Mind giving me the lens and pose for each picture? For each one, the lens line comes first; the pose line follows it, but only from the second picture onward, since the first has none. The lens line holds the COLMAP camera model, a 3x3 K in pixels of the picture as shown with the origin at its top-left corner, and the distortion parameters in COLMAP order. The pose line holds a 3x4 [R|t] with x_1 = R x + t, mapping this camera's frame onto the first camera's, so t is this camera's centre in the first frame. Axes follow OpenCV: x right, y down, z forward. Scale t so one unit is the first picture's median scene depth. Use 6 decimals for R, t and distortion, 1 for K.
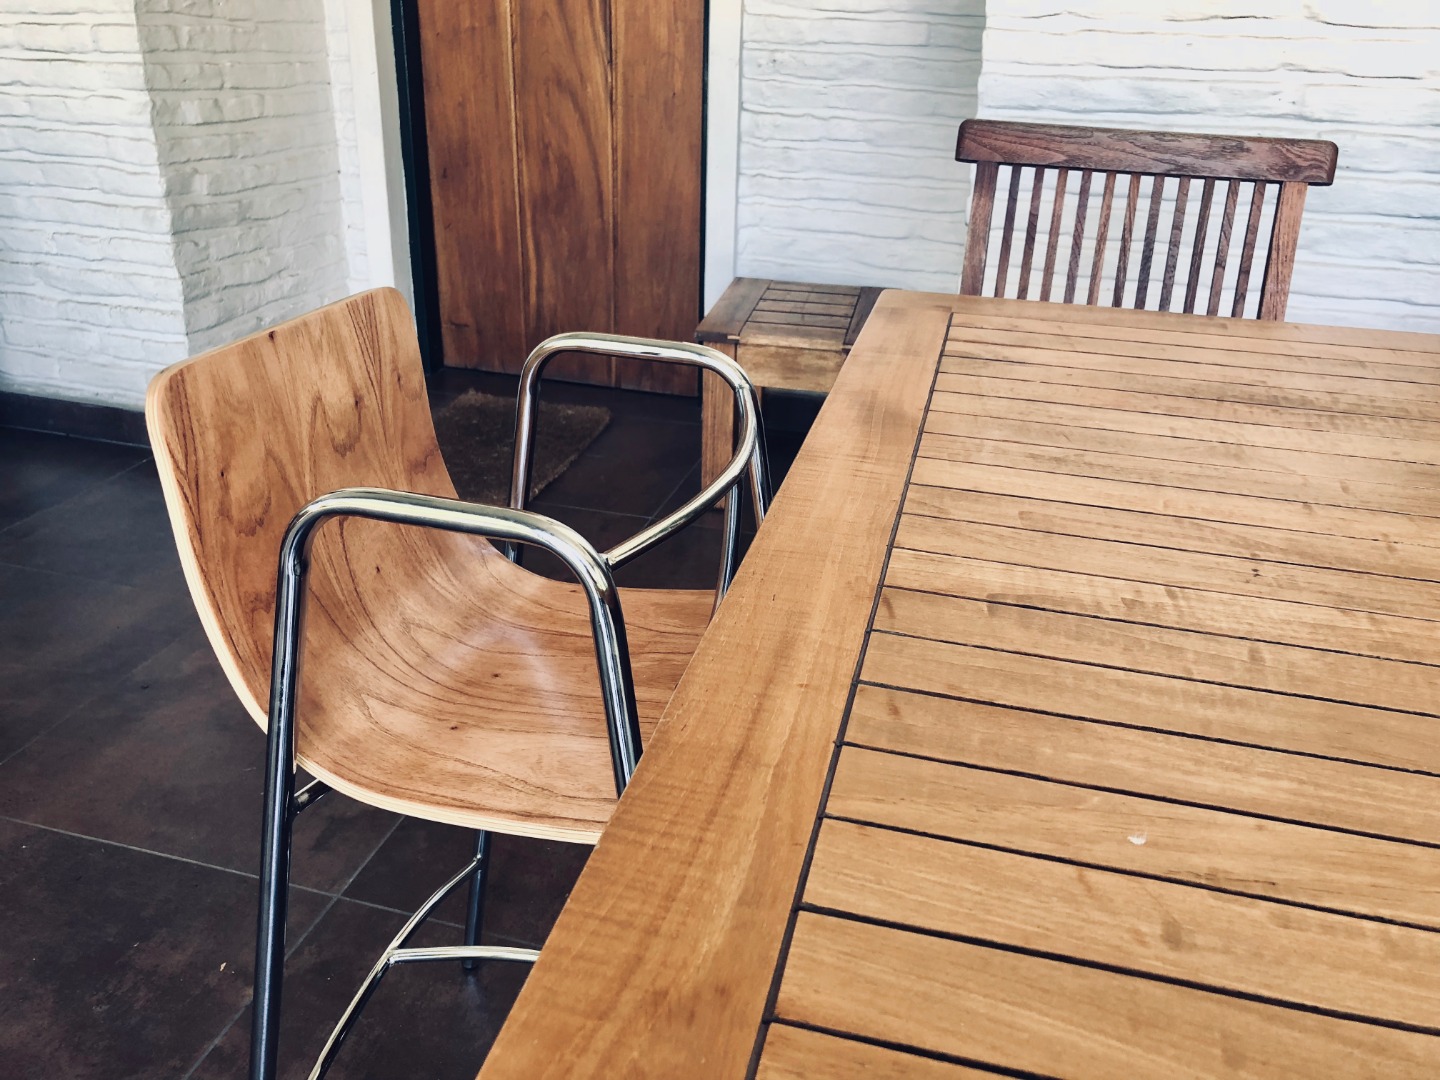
lens RADIAL K [[1204.6, 0, 717.5], [0, 1204.6, 536.5], [0, 0, 1]] dist [0.002524, 0.006902]
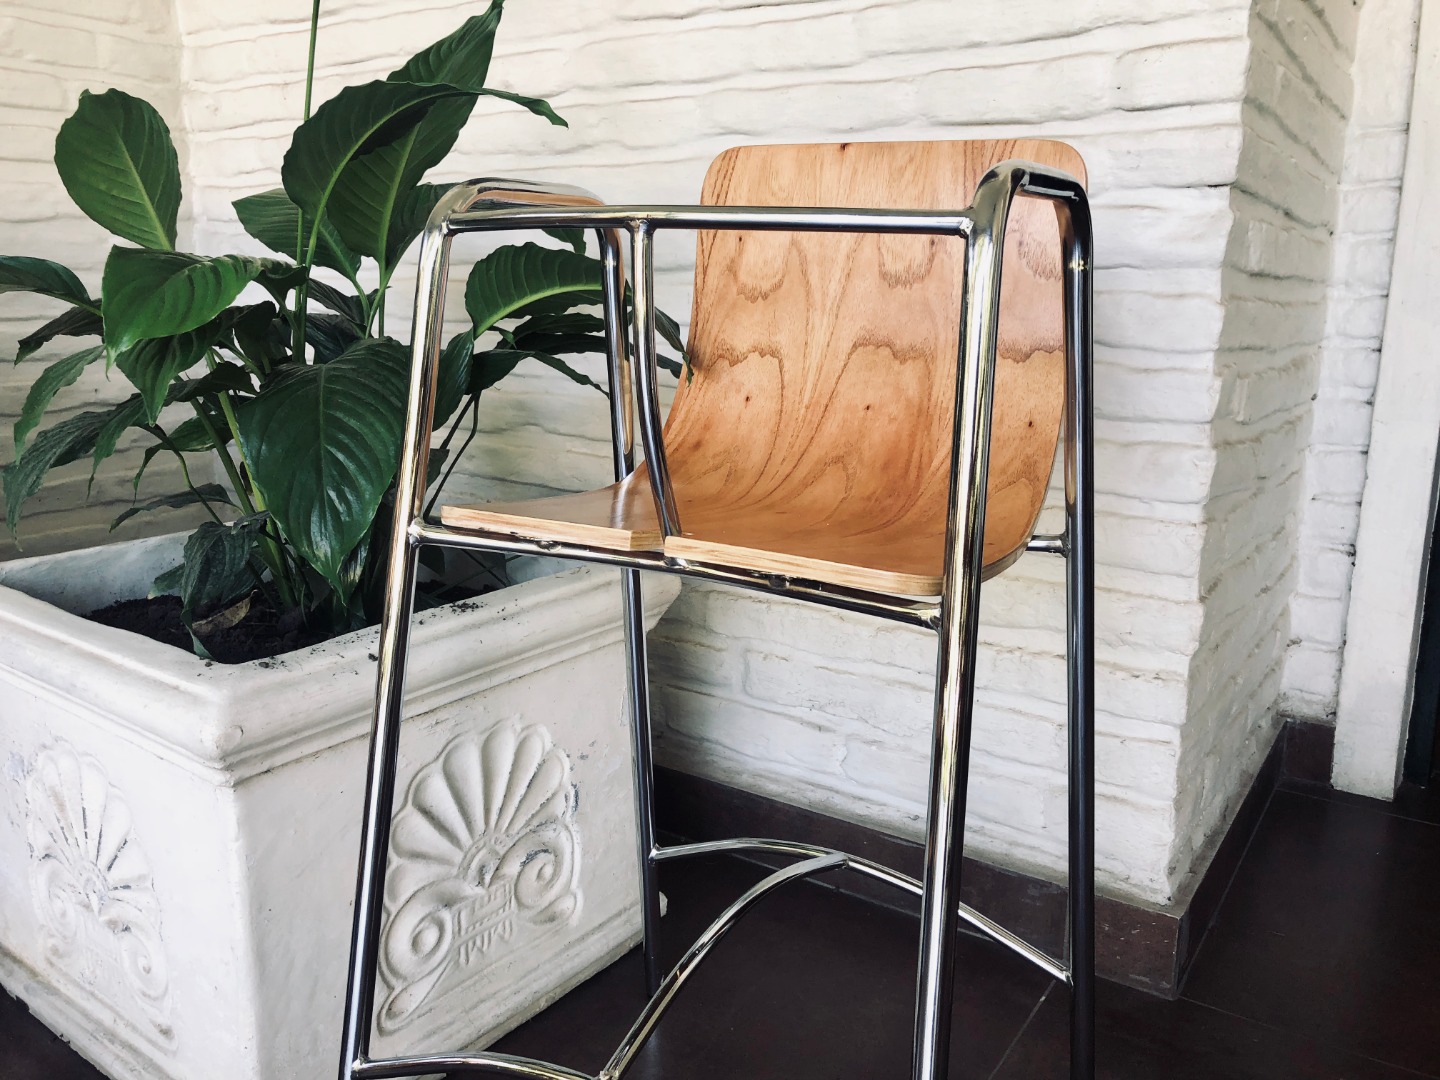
lens RADIAL K [[1204.6, 0, 714.3], [0, 1204.6, 535.1], [0, 0, 1]] dist [0.002524, 0.006902]
pose [[0.954932, 0.049438, -0.292679, -0.487819], [-0.110645, 0.974254, -0.196437, -0.133049], [0.275432, 0.219967, 0.935816, 0.537797]]
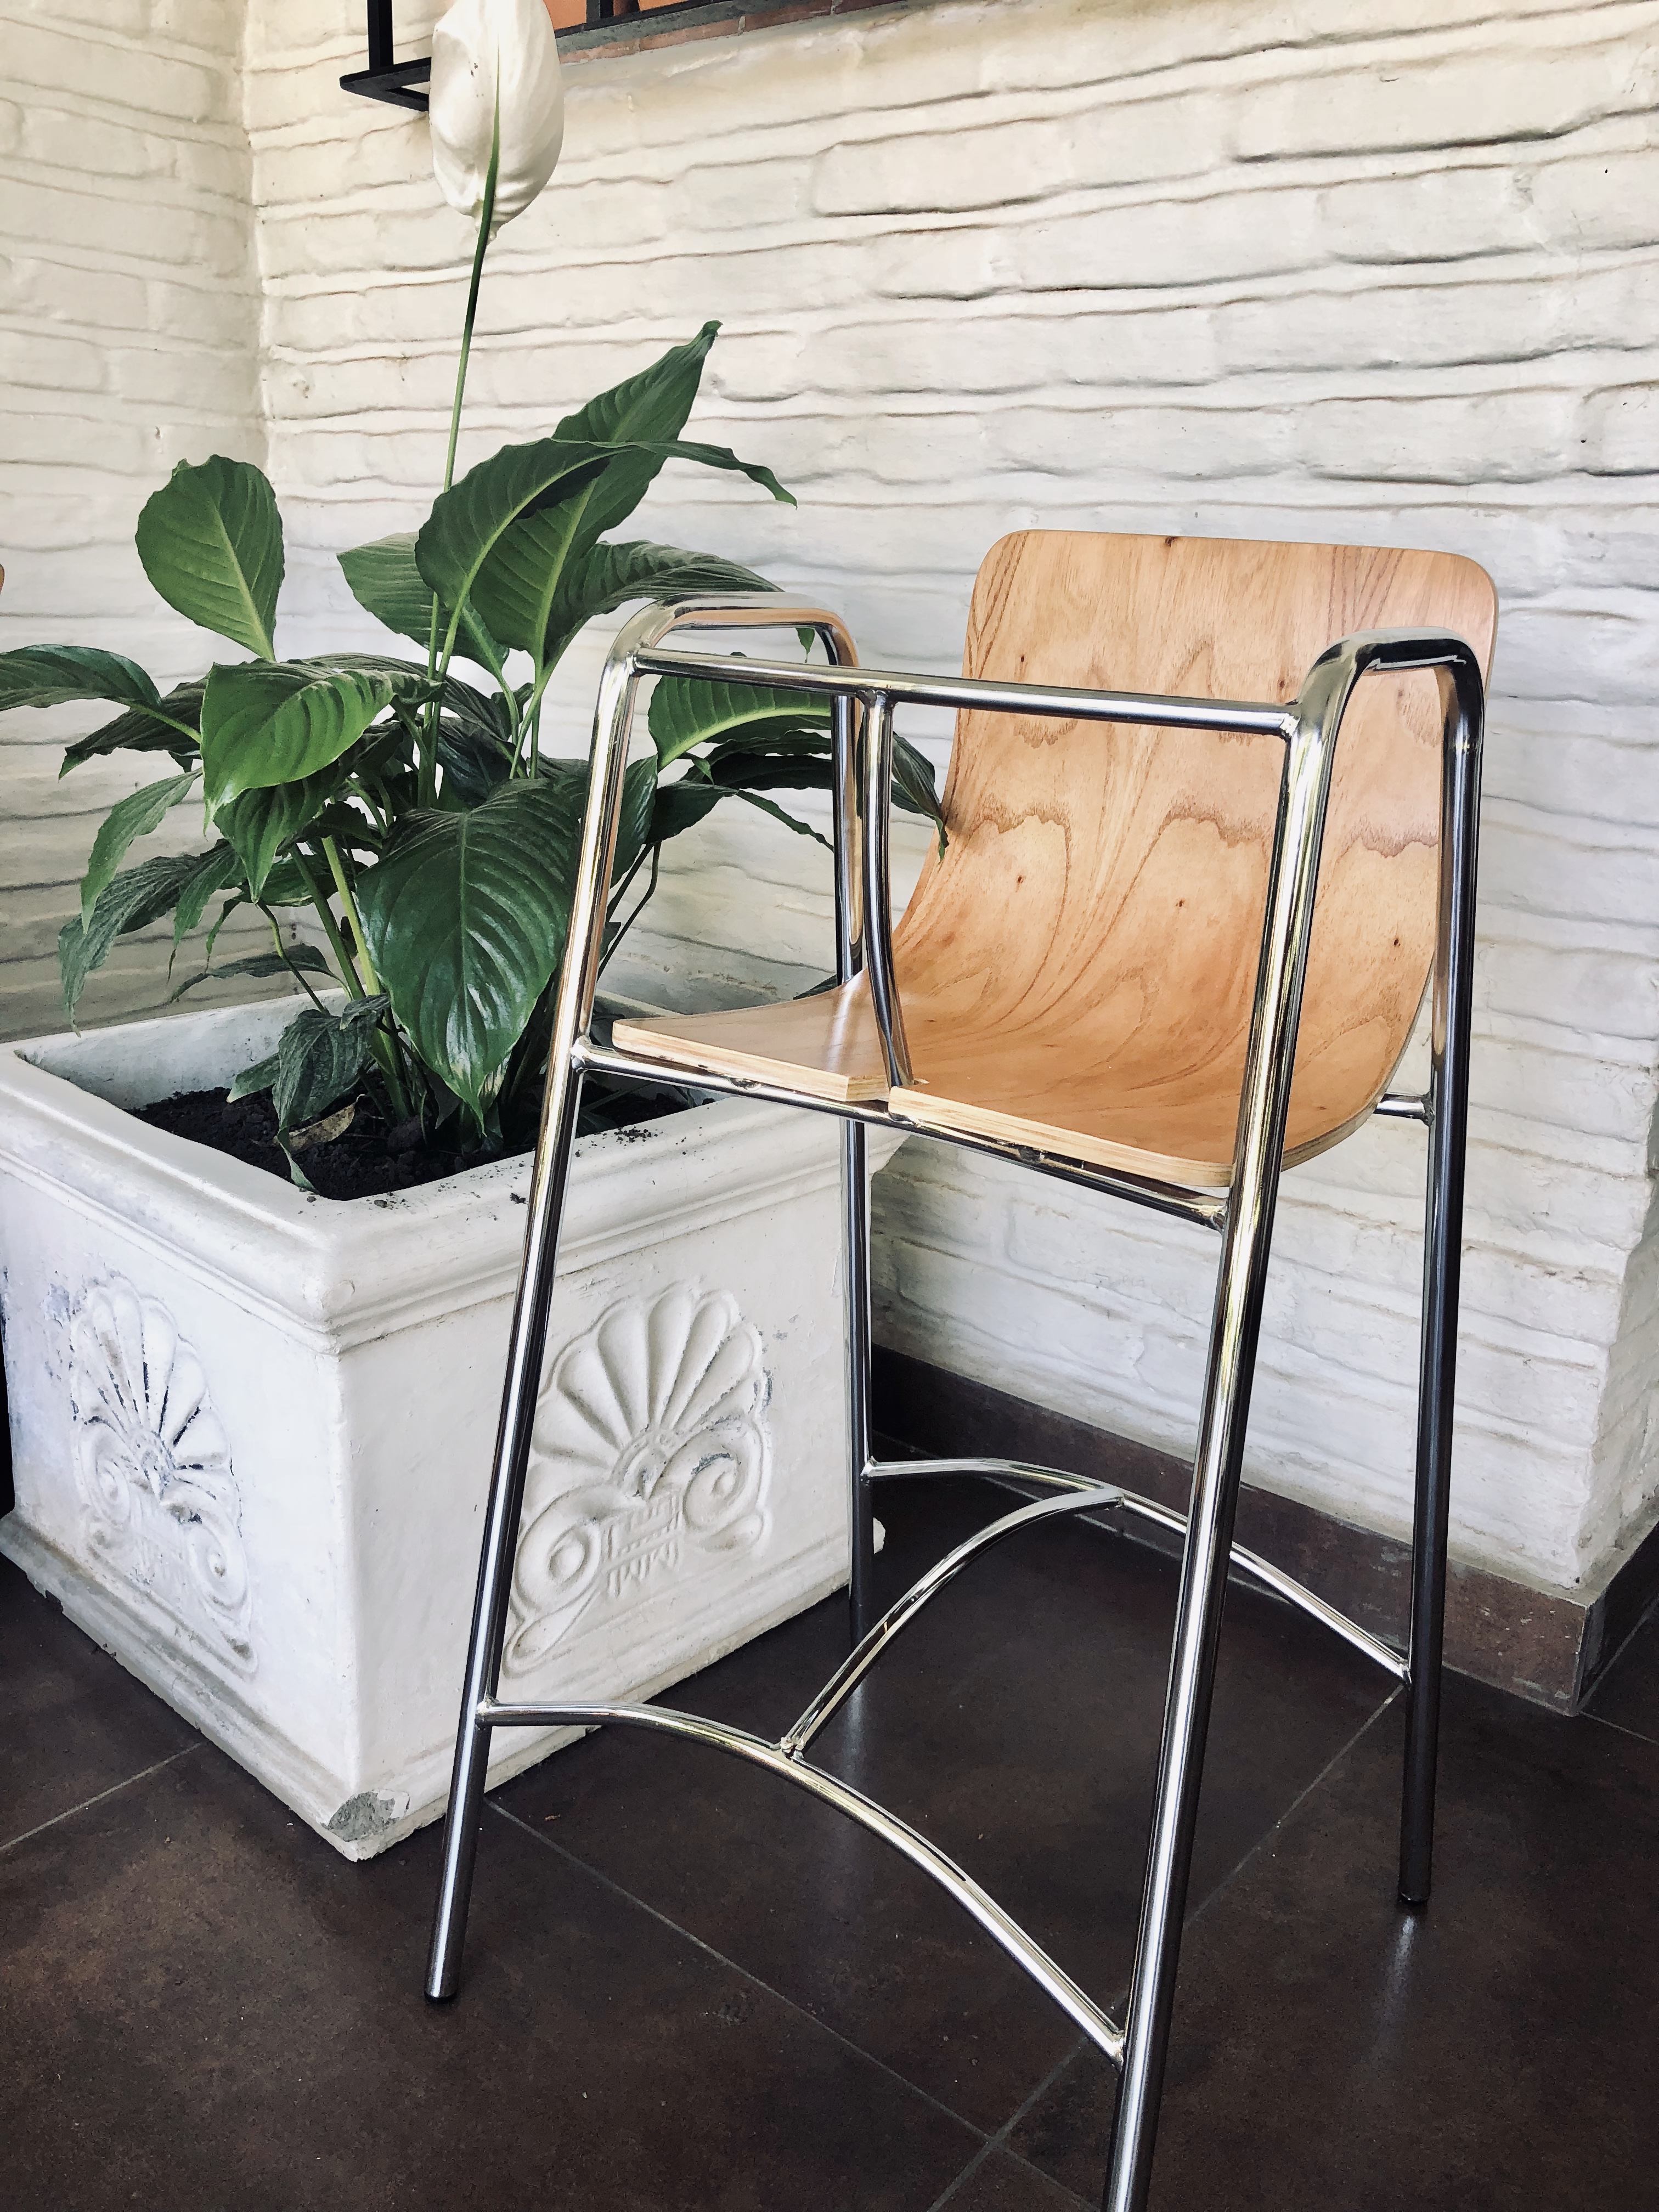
lens RADIAL K [[1850.4, 0, 833.5], [0, 1850.4, 1113.9], [0, 0, 1]] dist [0.002524, 0.006902]
pose [[0.921336, 0.120630, -0.369578, -0.465428], [-0.172438, 0.978815, -0.110392, -0.141550], [0.348432, 0.165438, 0.922619, 0.482798]]
